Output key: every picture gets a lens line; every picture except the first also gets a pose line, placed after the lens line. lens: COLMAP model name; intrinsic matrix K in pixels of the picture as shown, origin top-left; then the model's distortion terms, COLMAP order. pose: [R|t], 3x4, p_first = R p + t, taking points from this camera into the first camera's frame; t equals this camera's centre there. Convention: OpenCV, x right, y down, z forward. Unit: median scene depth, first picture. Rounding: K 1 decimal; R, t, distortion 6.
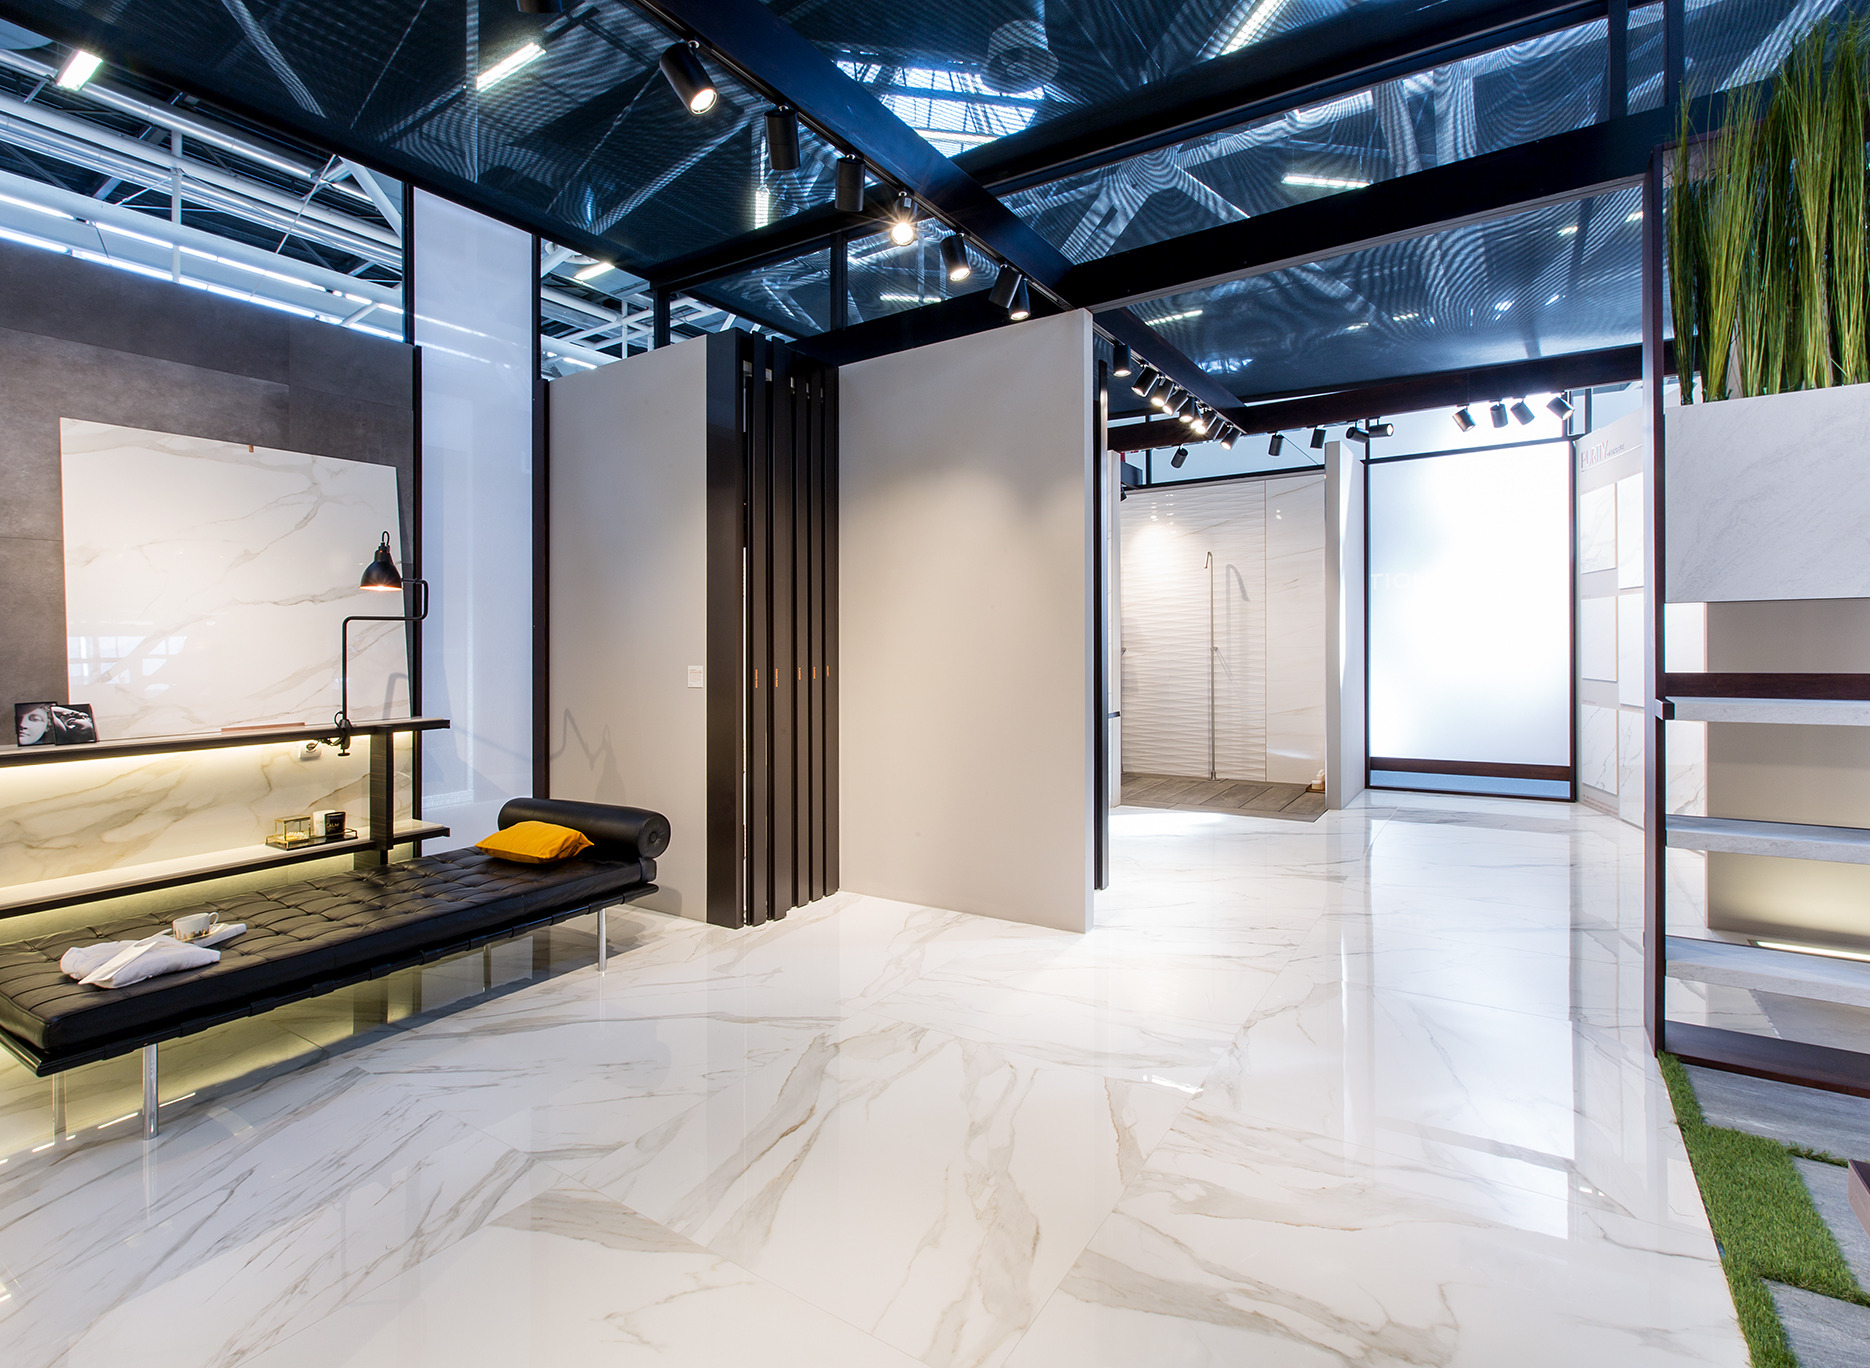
lens RADIAL K [[908.8, 0, 935.0], [0, 908.8, 684.0], [0, 0, 1]] dist [0.001288, -0.000165]
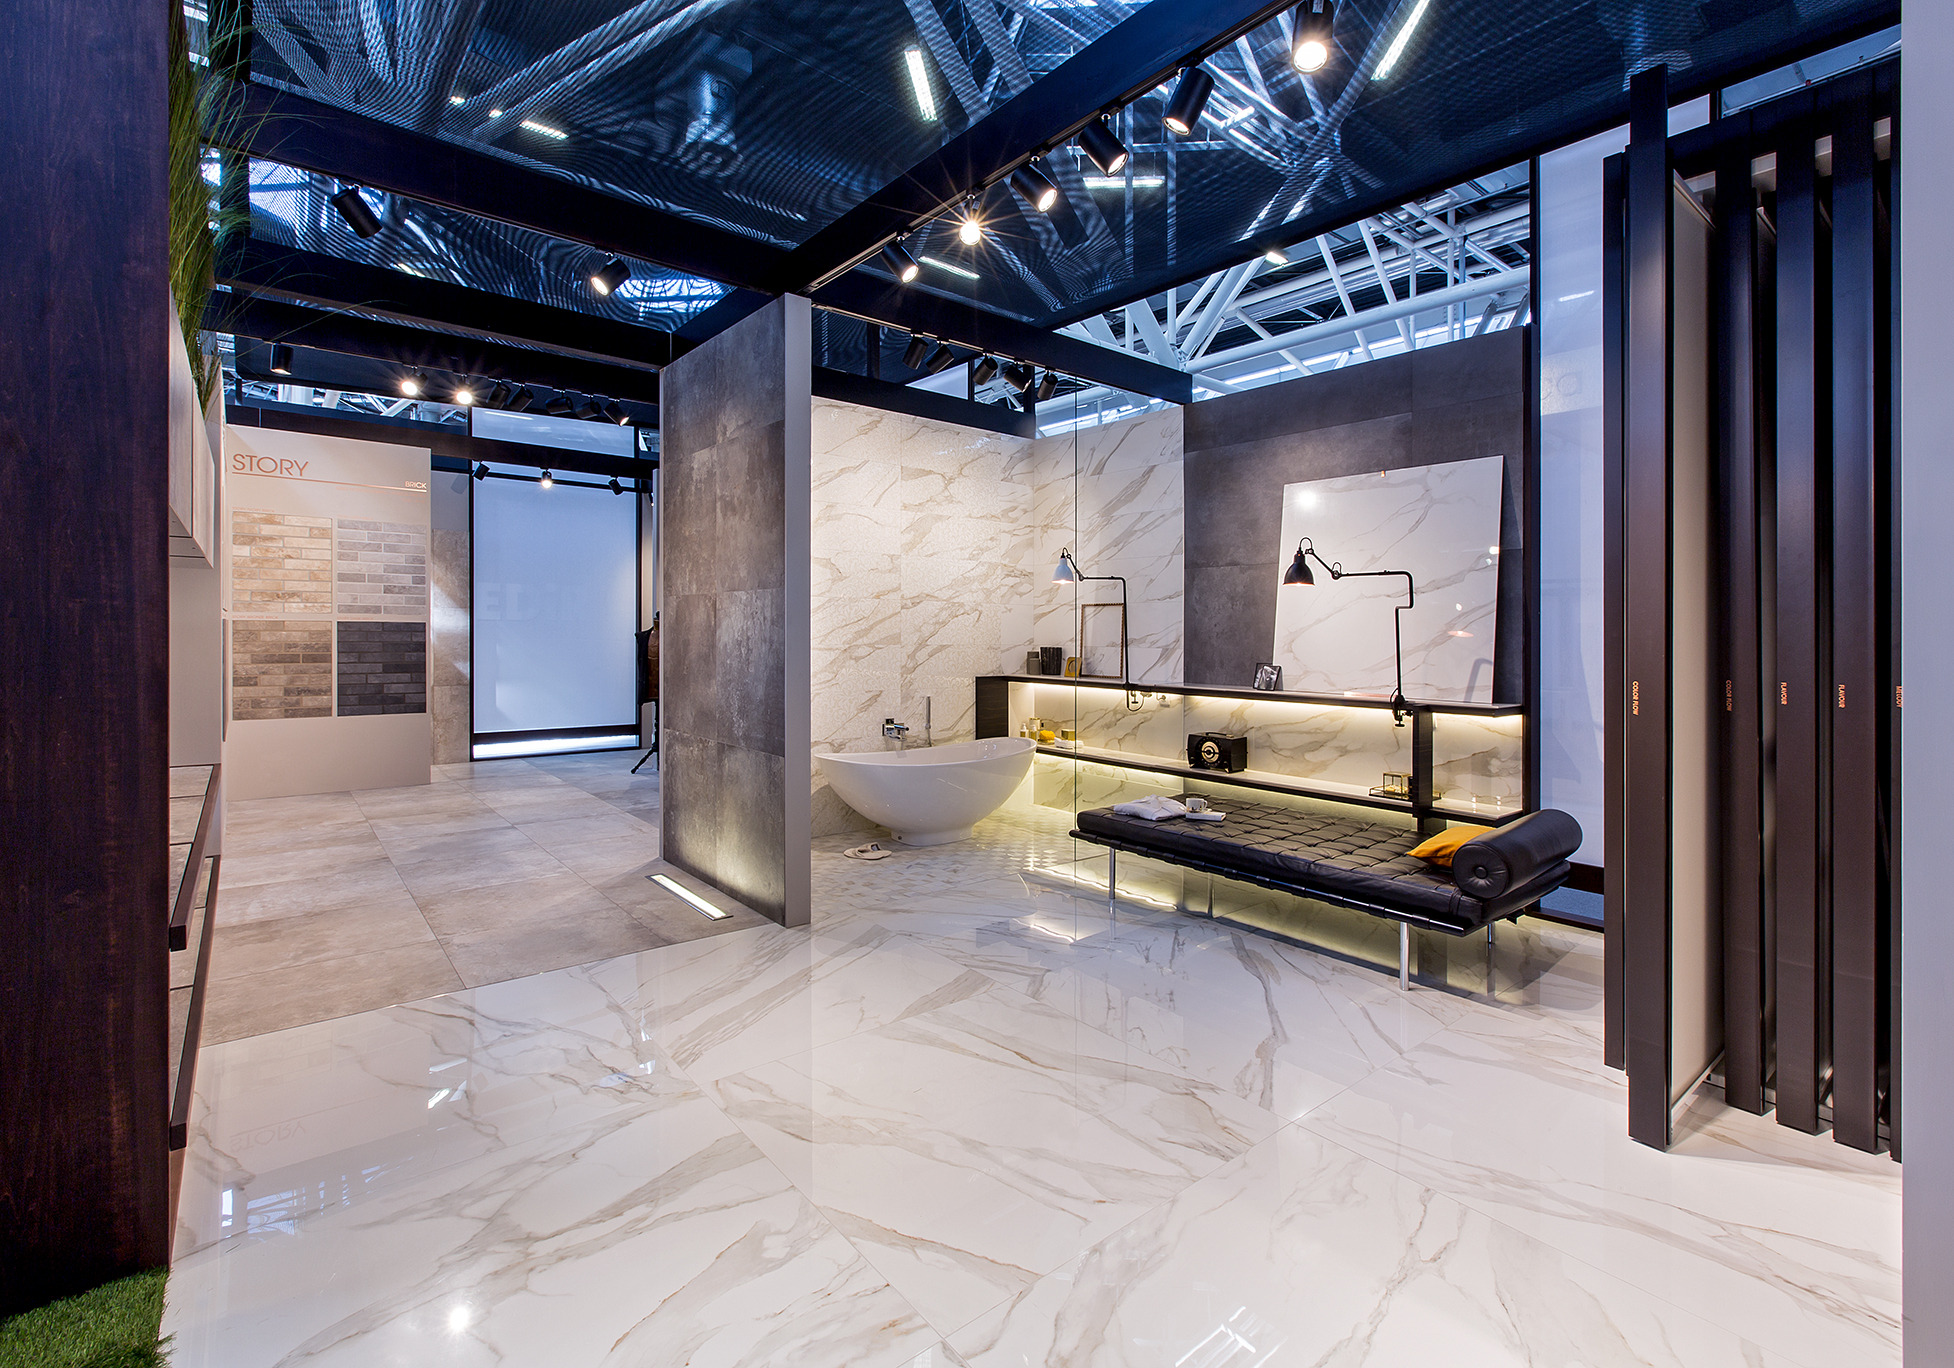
lens RADIAL K [[914.4, 0, 977.0], [0, 914.4, 684.0], [0, 0, 1]] dist [-0.002264, -0.000313]
pose [[-0.323463, 0.065394, -0.943978, 0.733584], [-0.047895, 0.995199, 0.085354, -0.057725], [0.945028, 0.072821, -0.318778, 1.020483]]
